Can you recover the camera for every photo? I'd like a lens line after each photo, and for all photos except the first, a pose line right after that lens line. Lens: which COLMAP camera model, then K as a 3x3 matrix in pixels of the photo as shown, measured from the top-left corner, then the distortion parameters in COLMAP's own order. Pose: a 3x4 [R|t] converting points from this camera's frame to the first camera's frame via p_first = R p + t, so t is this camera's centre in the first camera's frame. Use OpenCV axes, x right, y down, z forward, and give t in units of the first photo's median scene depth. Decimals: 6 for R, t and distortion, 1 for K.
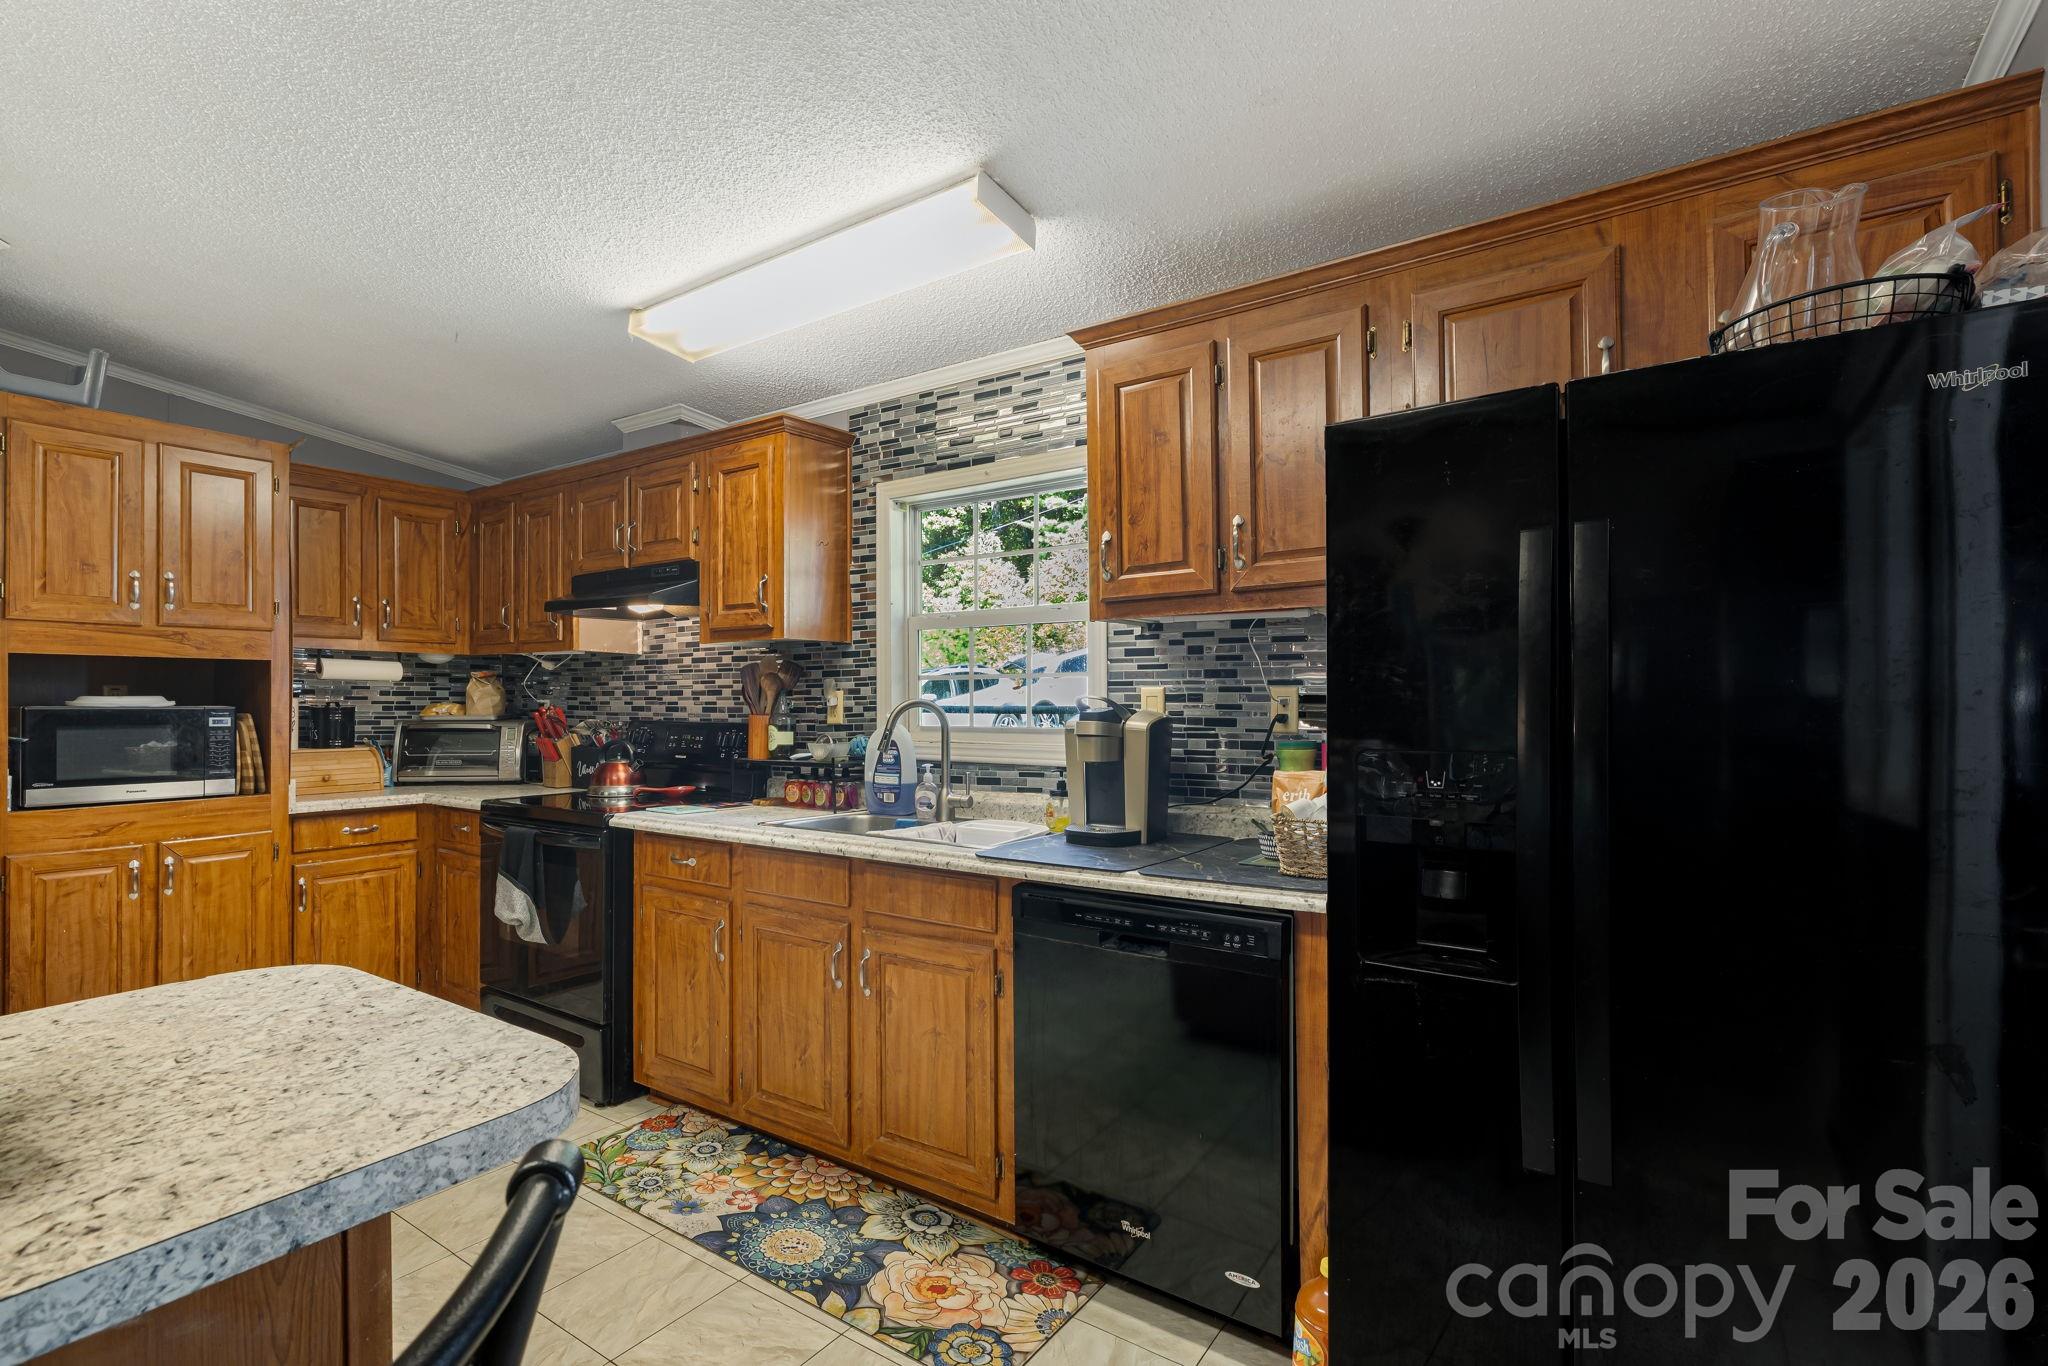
lens RADIAL K [[936.8, 0, 1006.5], [0, 936.8, 701.6], [0, 0, 1]] dist [-0.007627, 0.002831]
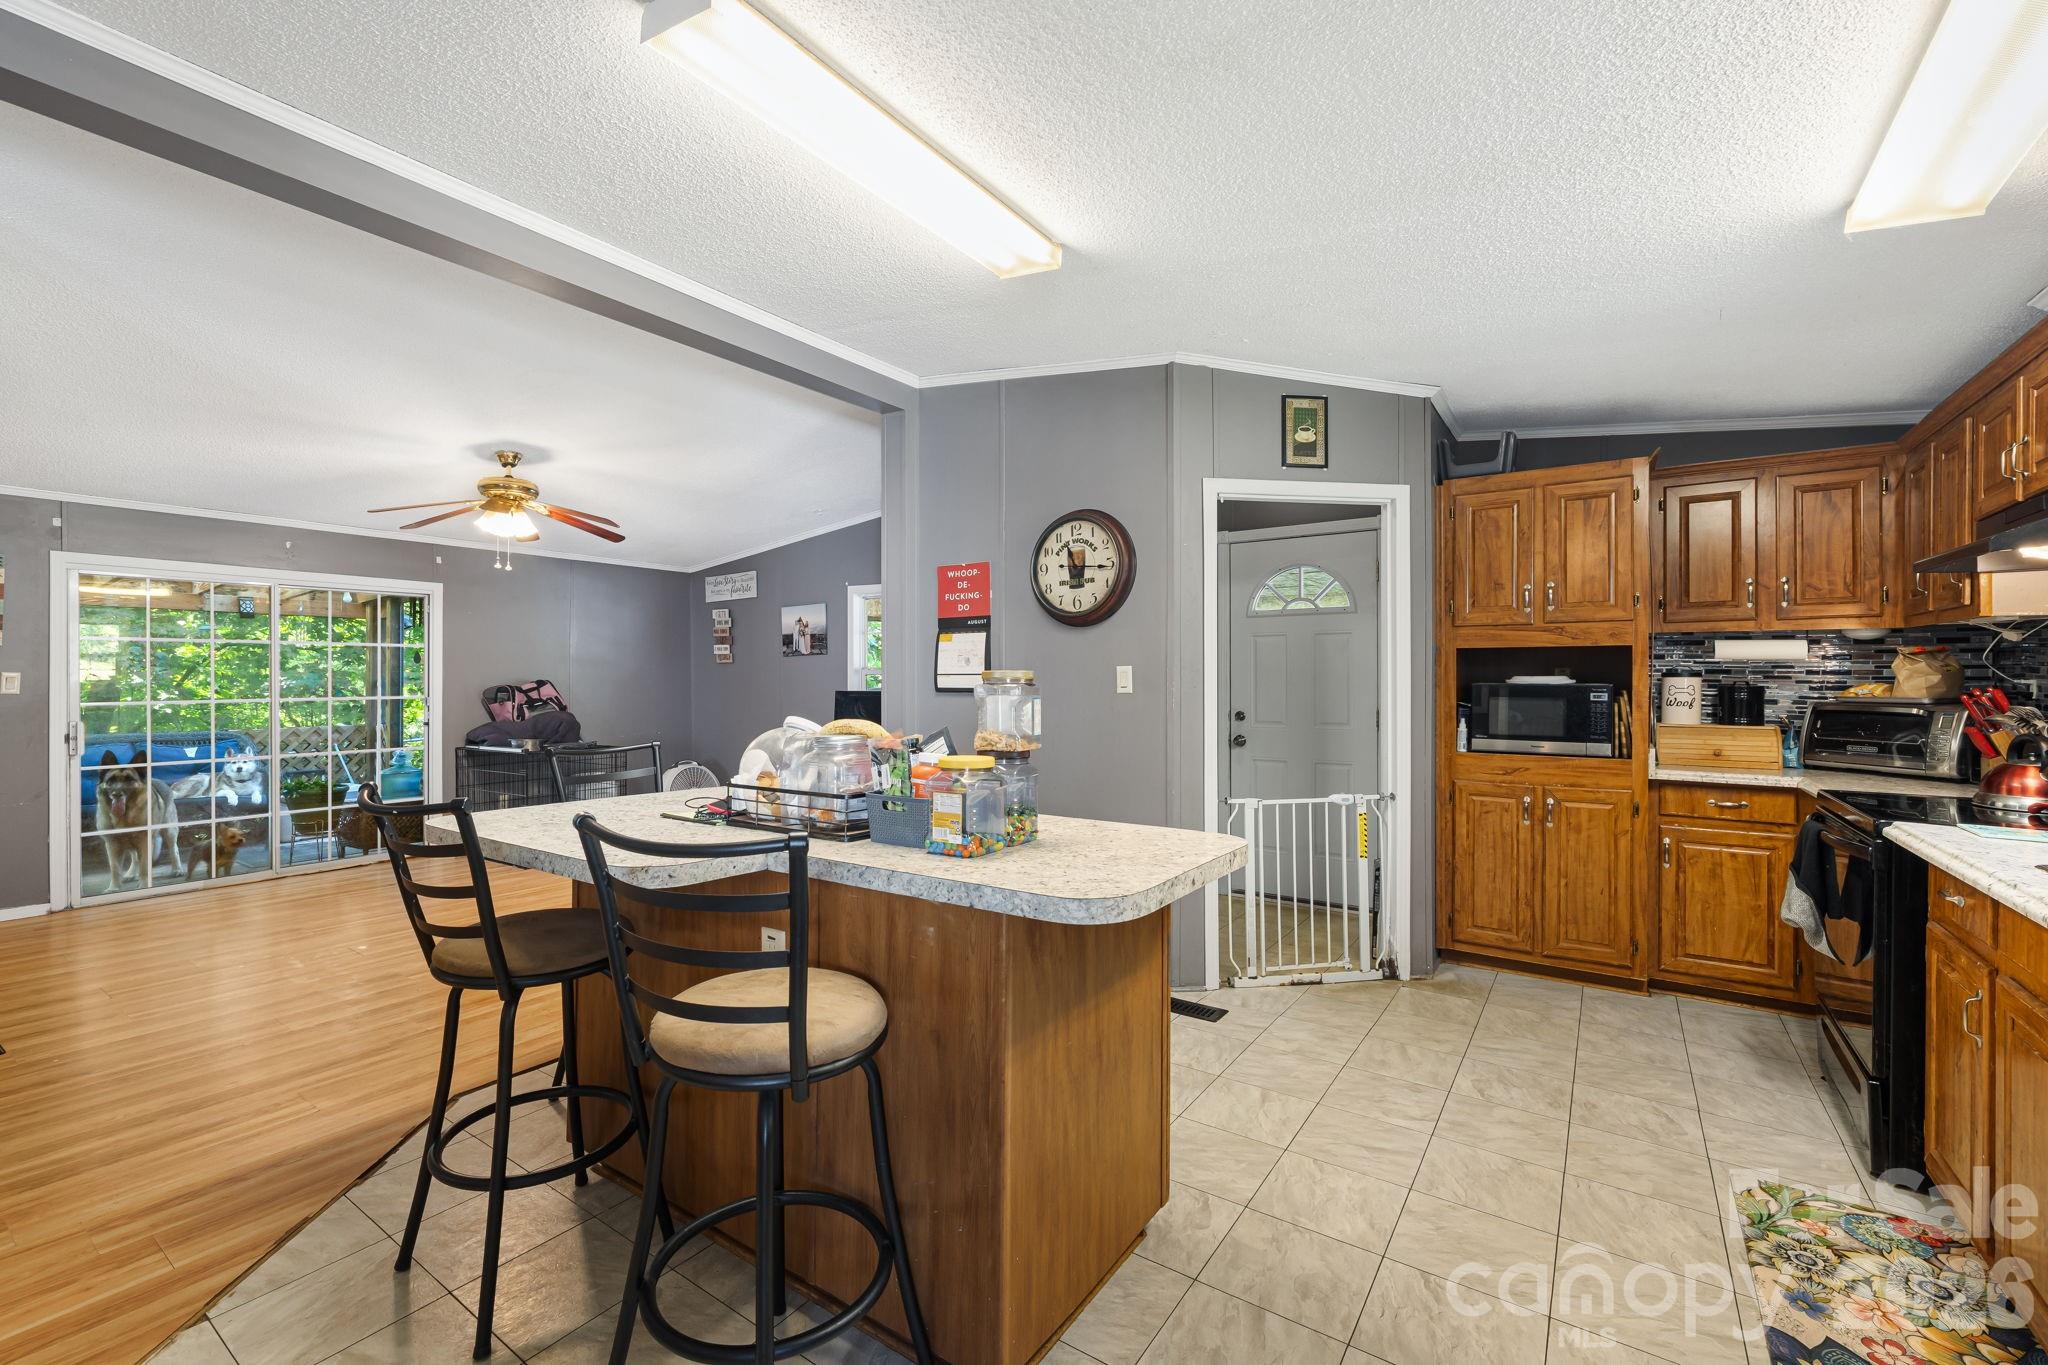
lens RADIAL K [[863.6, 0, 1004.5], [0, 863.6, 678.9], [0, 0, 1]] dist [0.001913, -0.000836]
pose [[-0.009304, 0.002055, -0.999955, 0.335556], [-0.002890, 0.999994, 0.002082, -0.002183], [0.999953, 0.002909, -0.009298, 0.247150]]
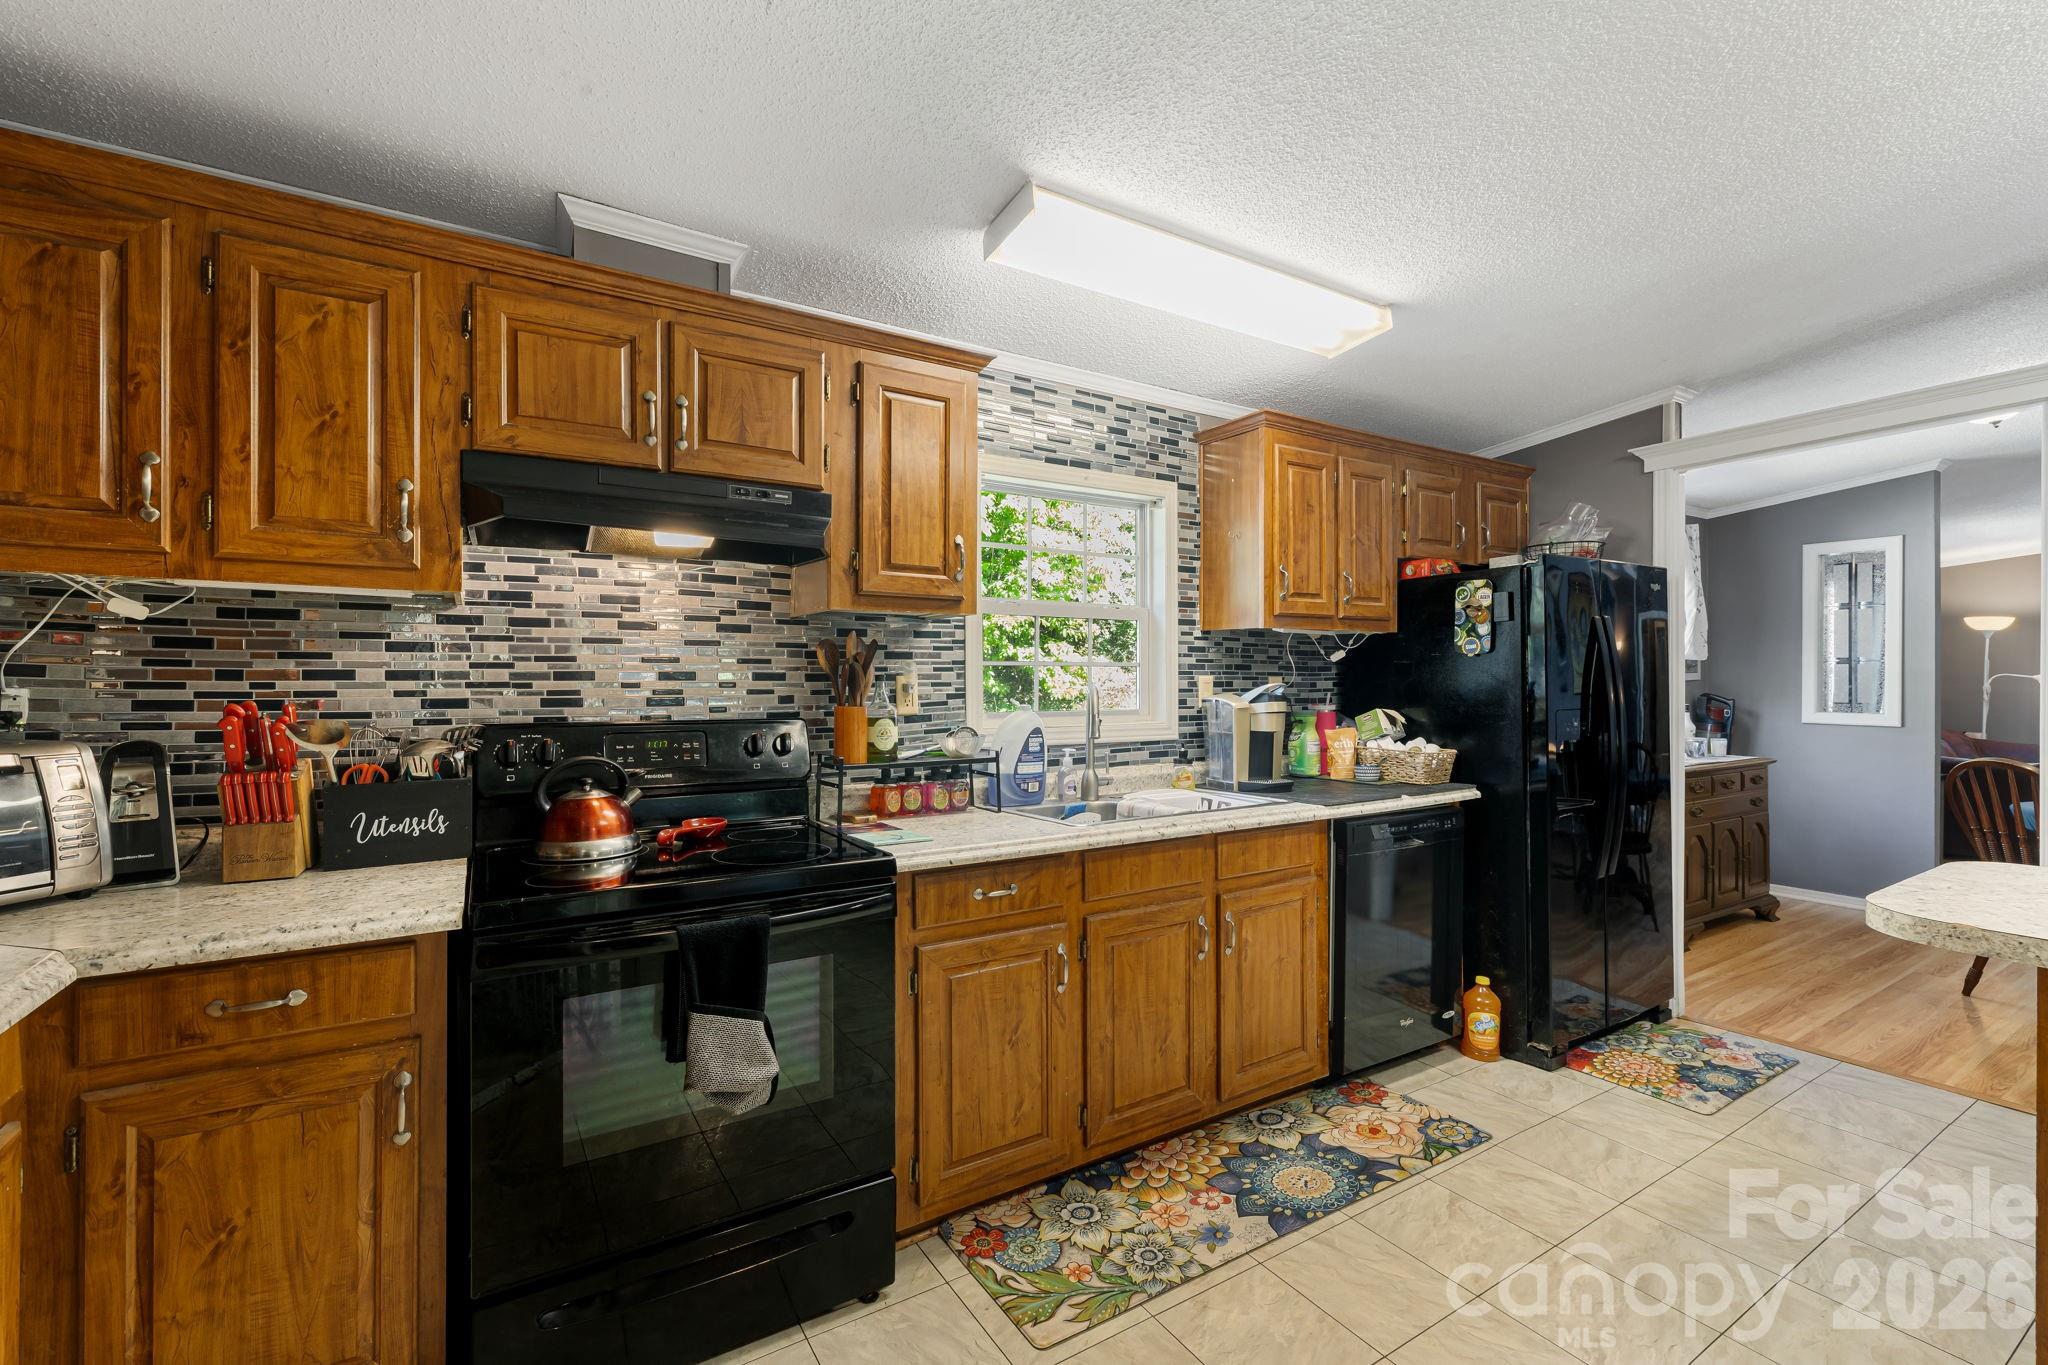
lens RADIAL K [[863.6, 0, 1004.5], [0, 863.6, 678.5], [0, 0, 1]] dist [0.001913, -0.000836]
pose [[0.411936, 0.001838, 0.911211, -0.979153], [-0.000916, 0.999998, -0.001603, -0.008641], [-0.911212, -0.000175, 0.411937, 0.674843]]
